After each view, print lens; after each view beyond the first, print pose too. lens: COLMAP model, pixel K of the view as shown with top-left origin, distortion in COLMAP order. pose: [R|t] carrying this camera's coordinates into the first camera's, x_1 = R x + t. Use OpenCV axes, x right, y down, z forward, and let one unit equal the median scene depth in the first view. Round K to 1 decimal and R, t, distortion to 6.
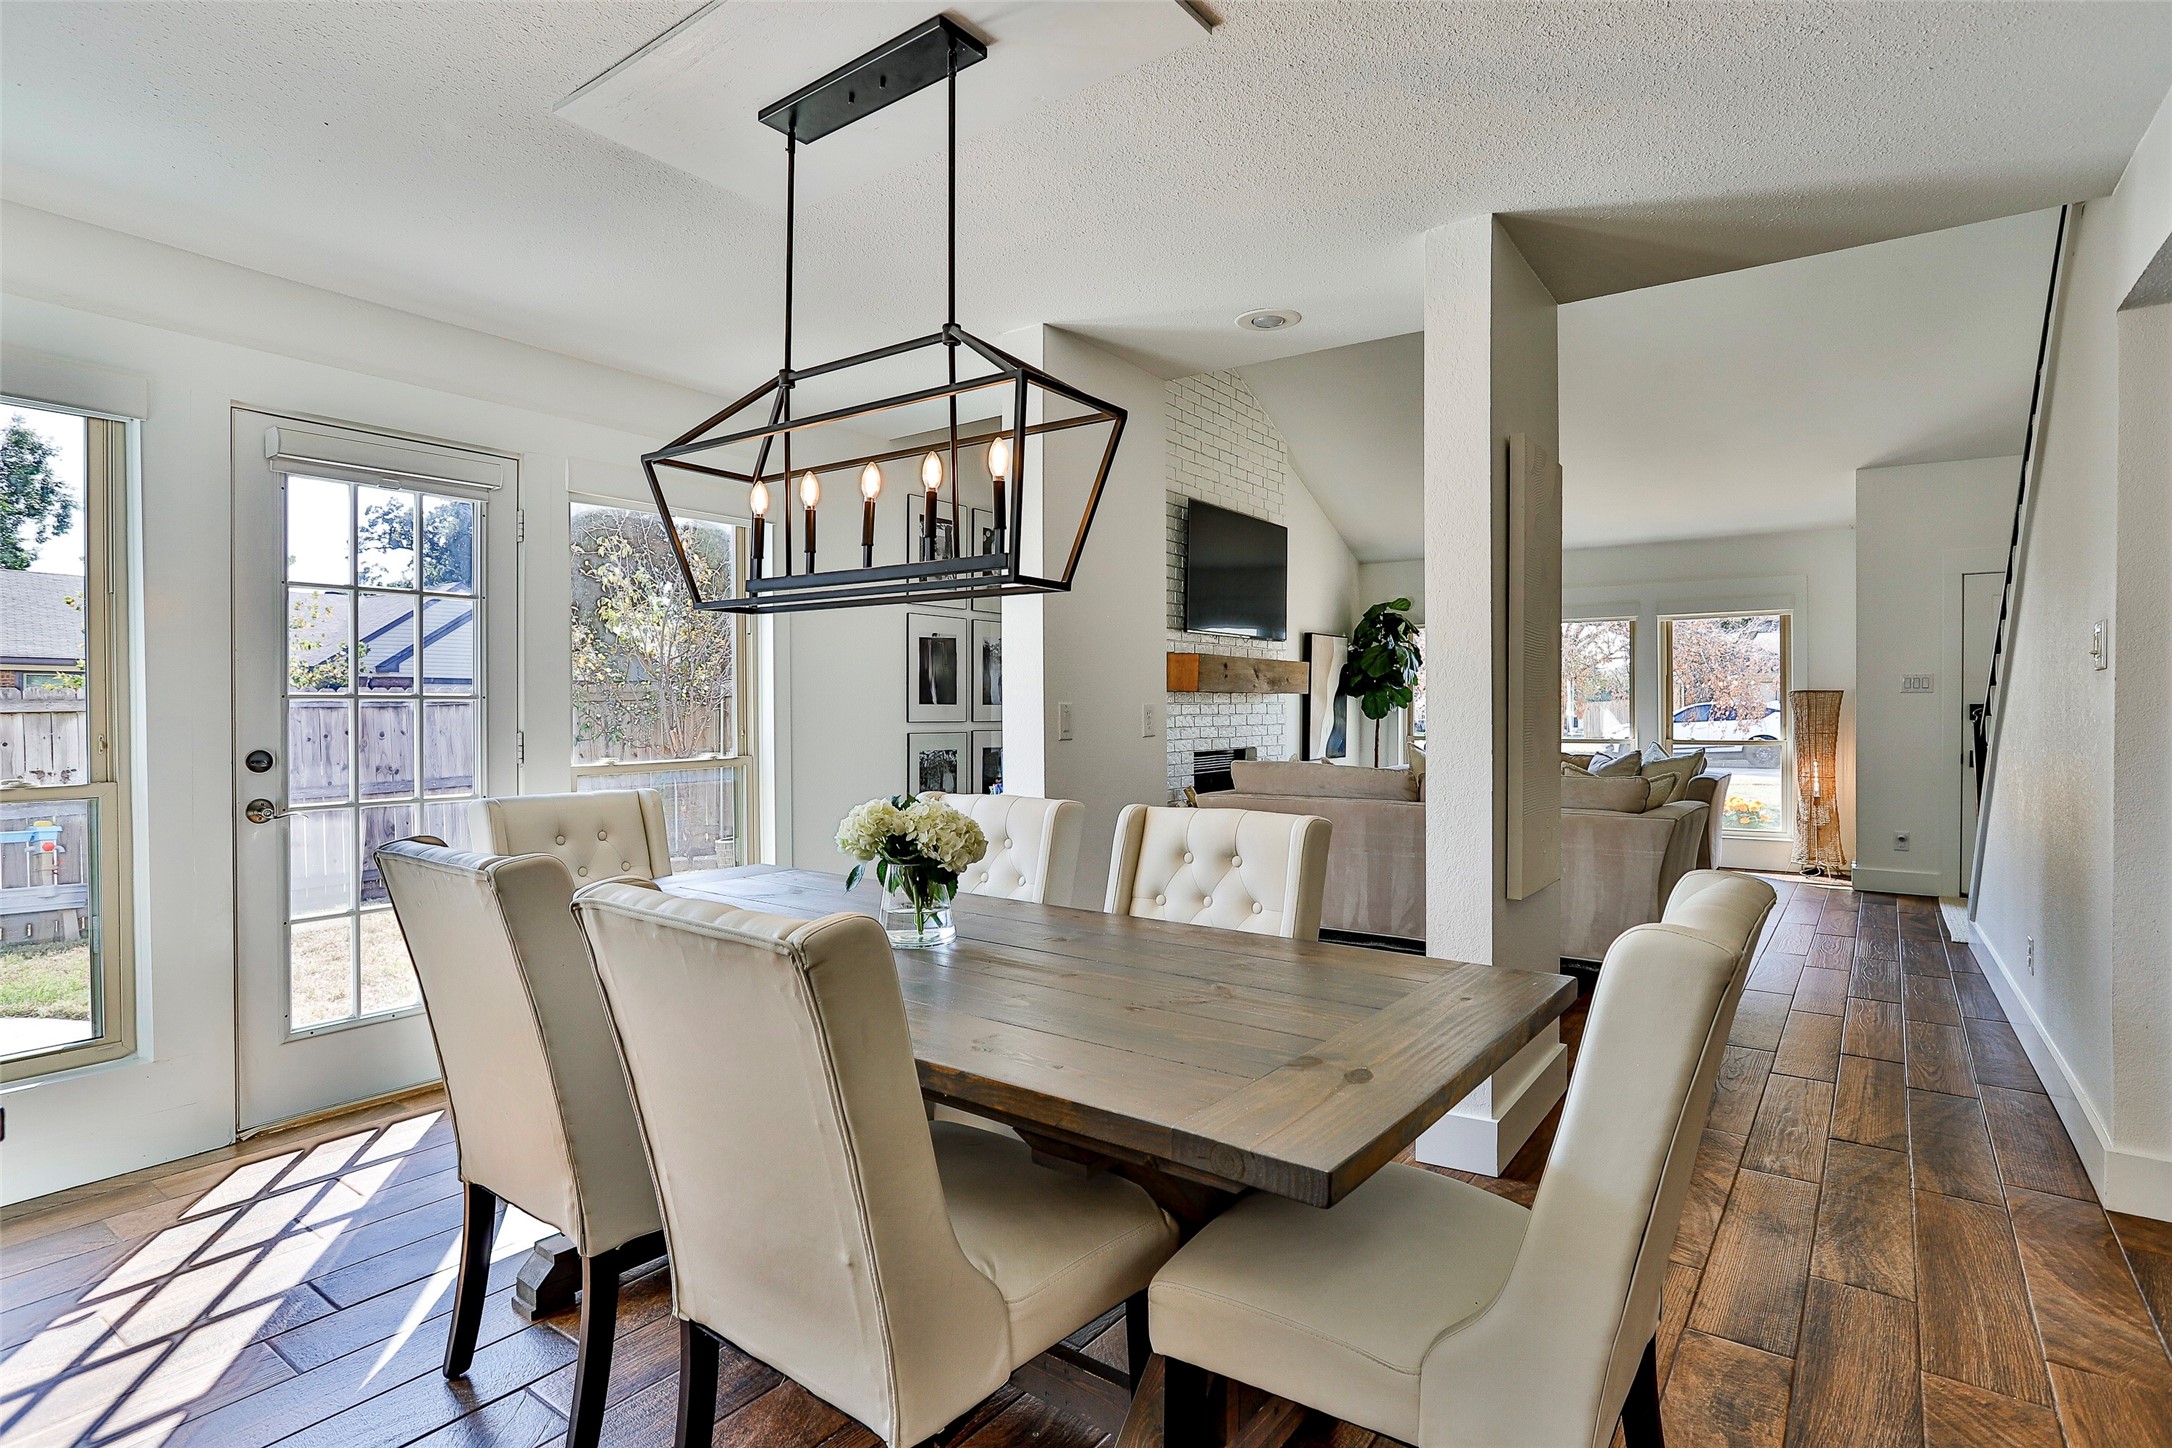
lens RADIAL K [[1108.8, 0, 1080.1], [0, 1108.8, 713.4], [0, 0, 1]] dist [-0.033186, 0.019157]
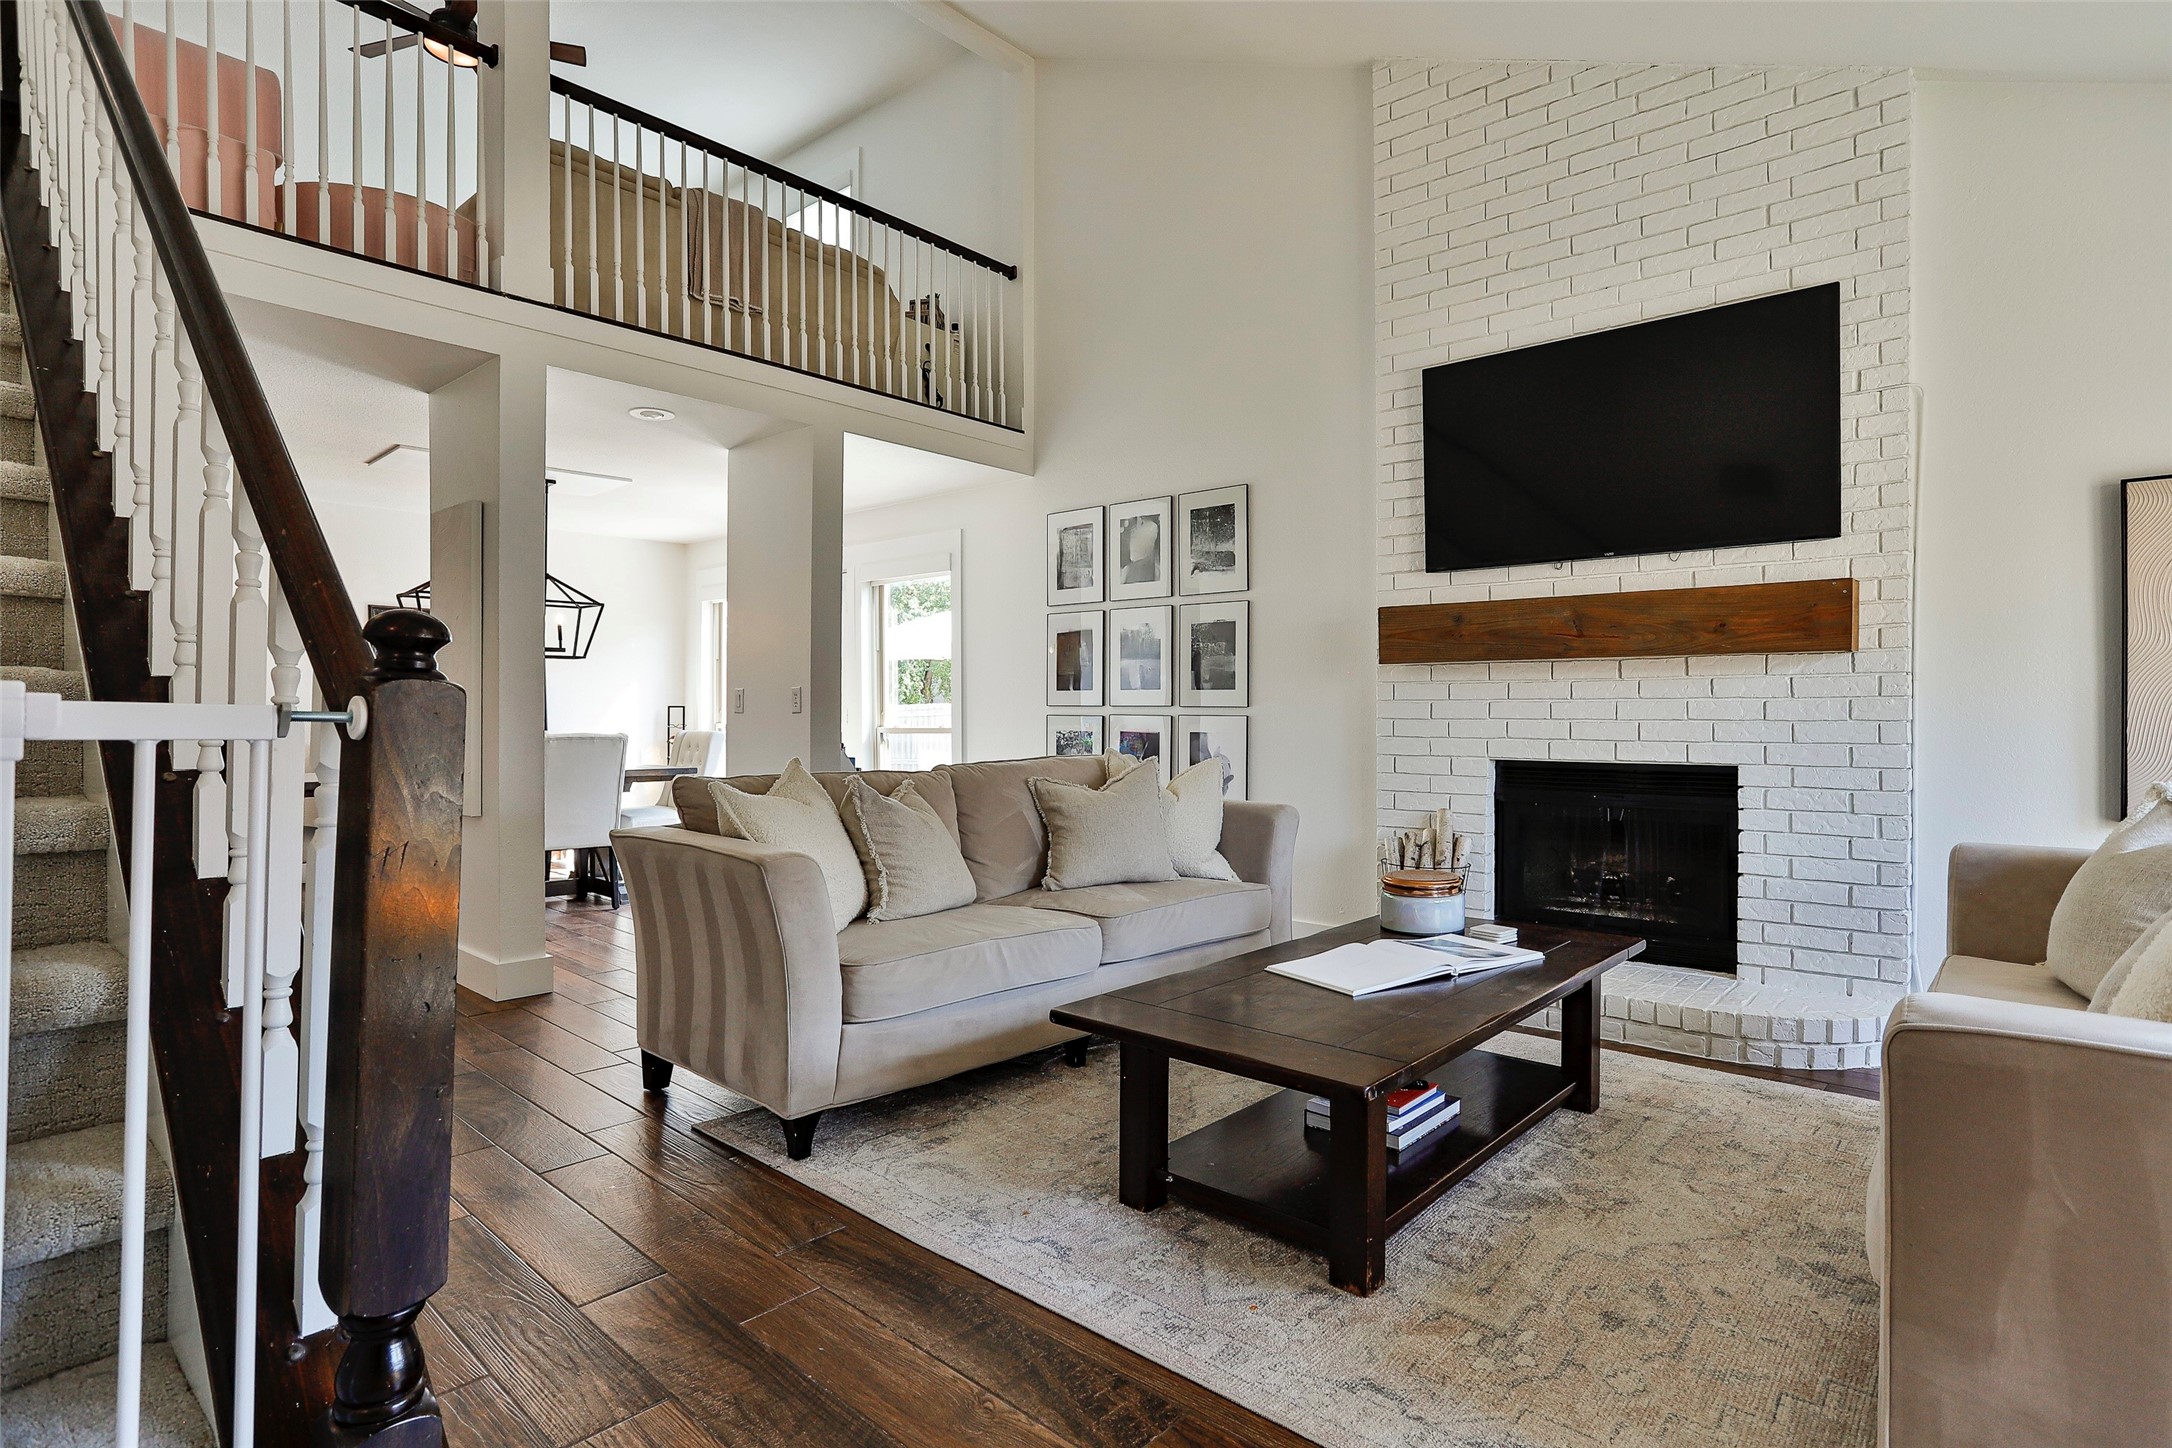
lens RADIAL K [[1108.8, 0, 1093.4], [0, 1108.8, 710.9], [0, 0, 1]] dist [-0.033186, 0.019157]
pose [[-0.099206, 0.006007, -0.995049, 0.688450], [-0.002075, 0.999978, 0.006243, 0.003984], [0.995065, 0.002685, -0.099191, 0.777521]]
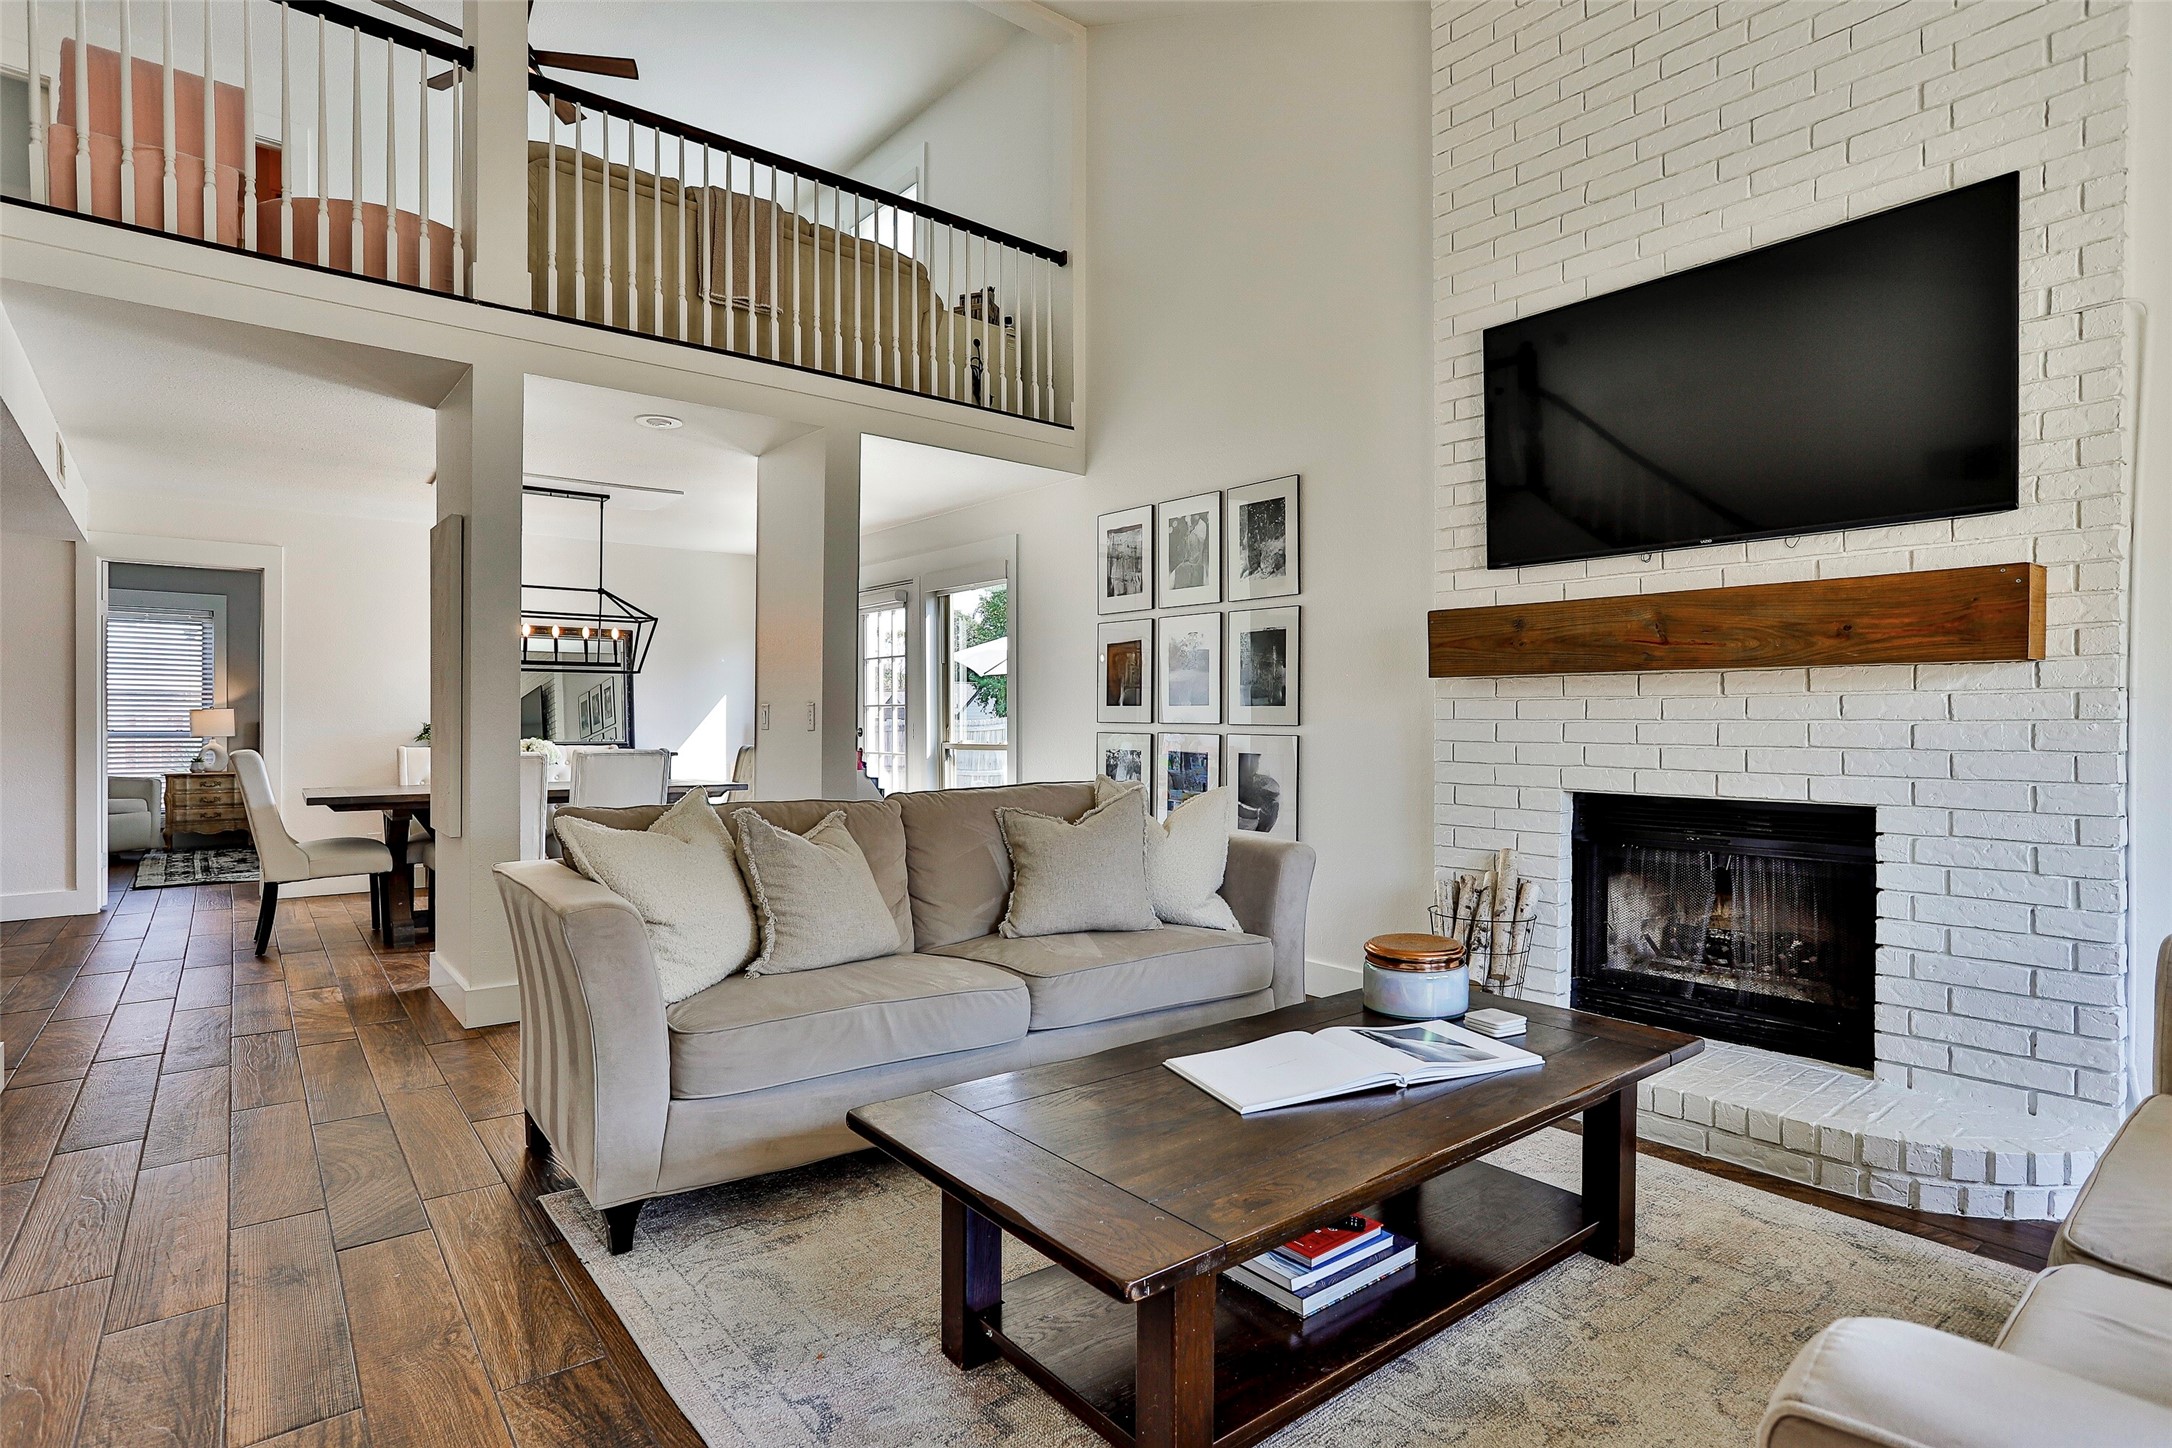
lens RADIAL K [[1108.8, 0, 1068.1], [0, 1108.8, 721.2], [0, 0, 1]] dist [-0.033186, 0.019157]
pose [[-0.265176, 0.005982, -0.964181, 0.614626], [-0.003753, 0.999967, 0.007236, -0.000812], [0.964193, 0.005537, -0.265145, 0.845281]]
